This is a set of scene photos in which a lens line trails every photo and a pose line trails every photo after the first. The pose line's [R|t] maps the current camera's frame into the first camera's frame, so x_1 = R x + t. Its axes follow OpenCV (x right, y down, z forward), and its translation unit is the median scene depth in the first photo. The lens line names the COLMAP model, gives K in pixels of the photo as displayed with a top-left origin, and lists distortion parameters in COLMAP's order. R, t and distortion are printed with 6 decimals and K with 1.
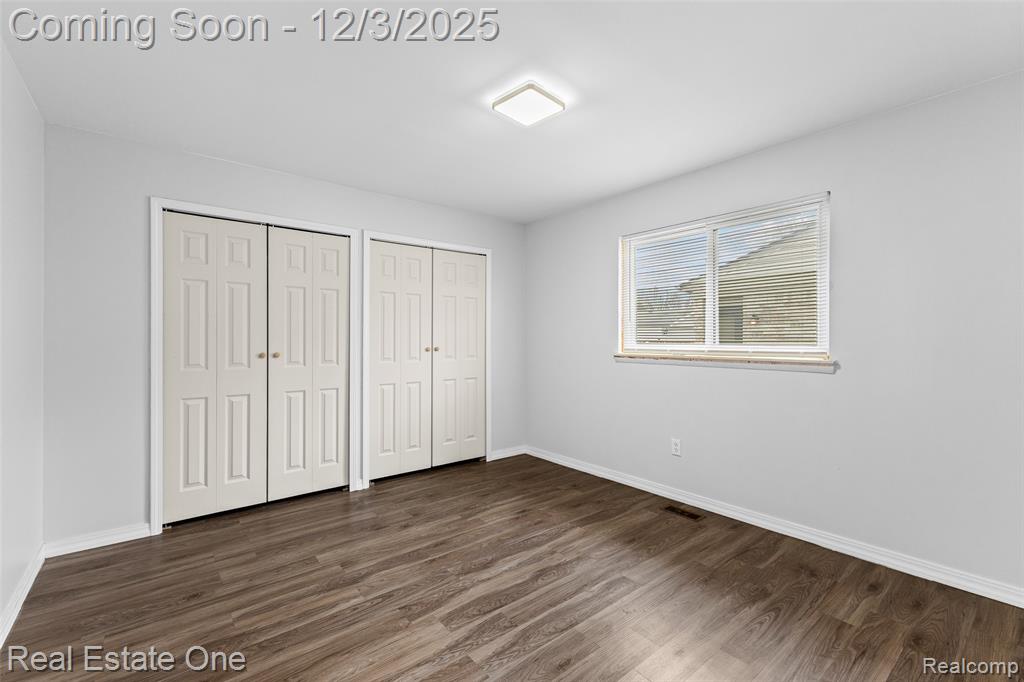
lens RADIAL K [[438.2, 0, 512.0], [0, 438.2, 341.0], [0, 0, 1]] dist [0.000251, -0.000350]
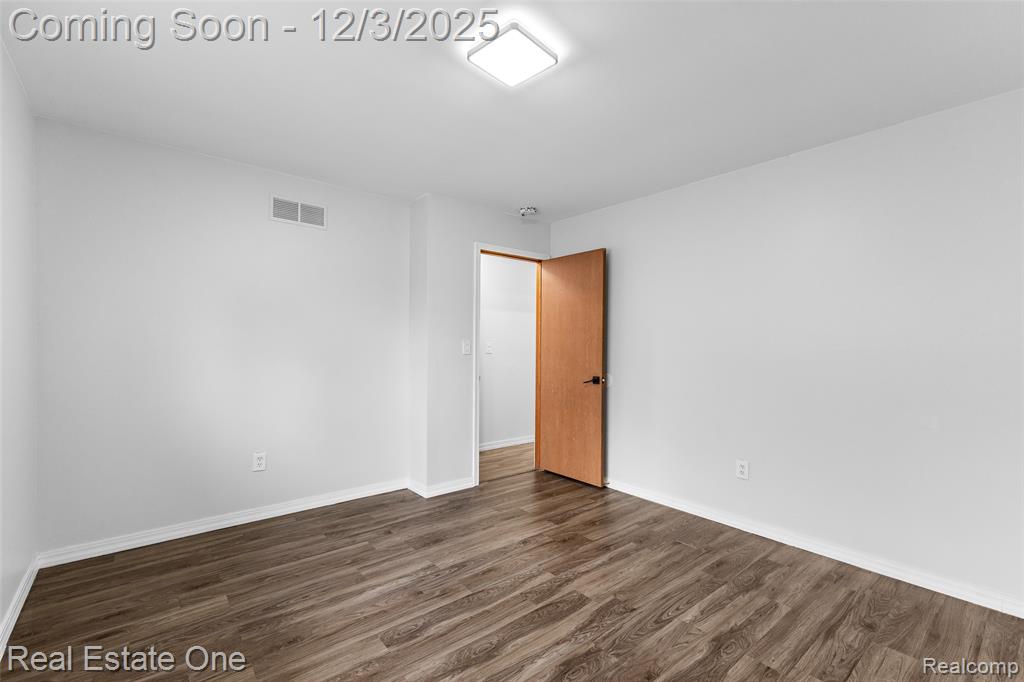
lens RADIAL K [[438.2, 0, 512.0], [0, 438.2, 341.0], [0, 0, 1]] dist [0.000251, -0.000350]
pose [[-0.999844, -0.007787, -0.015878, 0.053588], [-0.007817, 0.999968, 0.001830, -0.019756], [0.015864, 0.001954, -0.999872, 1.991099]]
